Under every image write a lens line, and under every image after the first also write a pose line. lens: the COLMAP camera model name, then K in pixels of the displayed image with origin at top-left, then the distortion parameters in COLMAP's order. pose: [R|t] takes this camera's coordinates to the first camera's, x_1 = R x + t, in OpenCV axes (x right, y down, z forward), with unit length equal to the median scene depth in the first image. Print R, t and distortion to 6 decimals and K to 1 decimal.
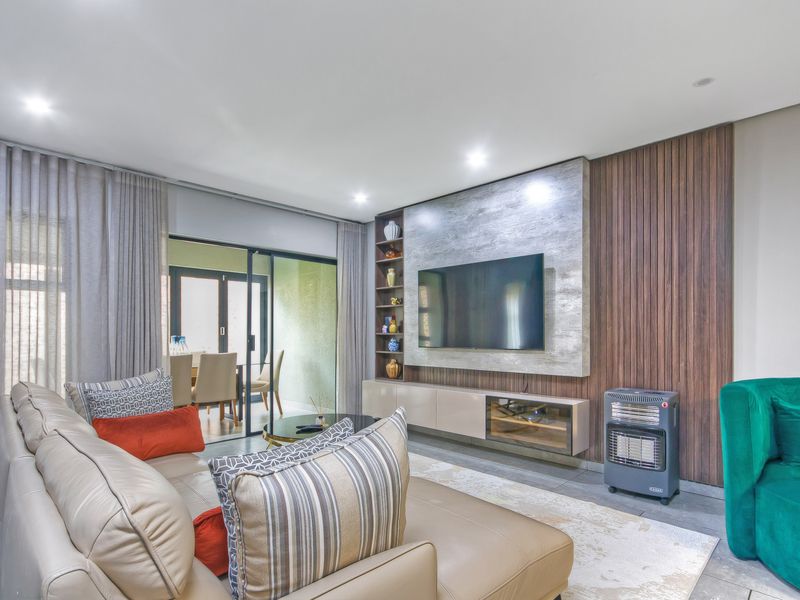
lens RADIAL K [[428.2, 0, 387.3], [0, 428.2, 320.1], [0, 0, 1]] dist [0.004081, 0.000575]
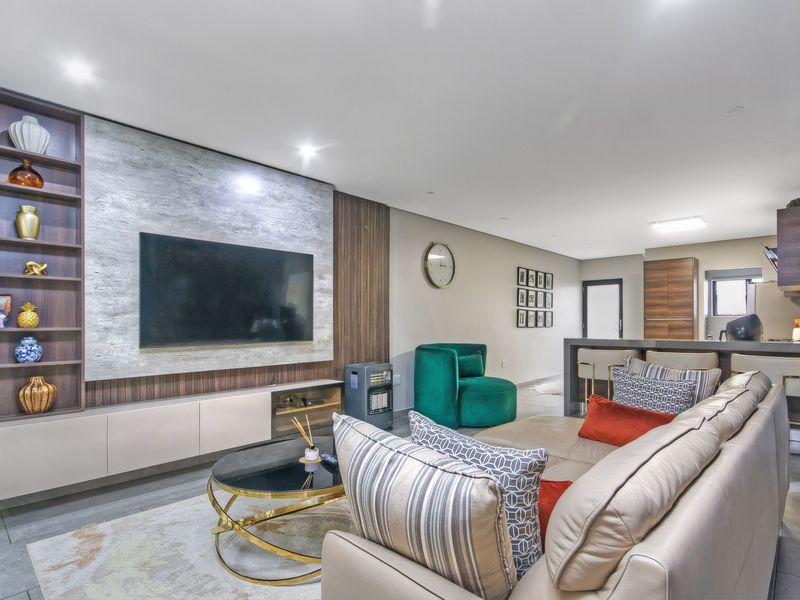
lens RADIAL K [[428.2, 0, 387.3], [0, 428.2, 320.1], [0, 0, 1]] dist [0.004081, 0.000575]
pose [[-0.017710, 0.015309, 0.999726, -0.734034], [-0.016301, 0.999745, -0.015598, 0.029633], [-0.999710, -0.016572, -0.017456, 0.786636]]
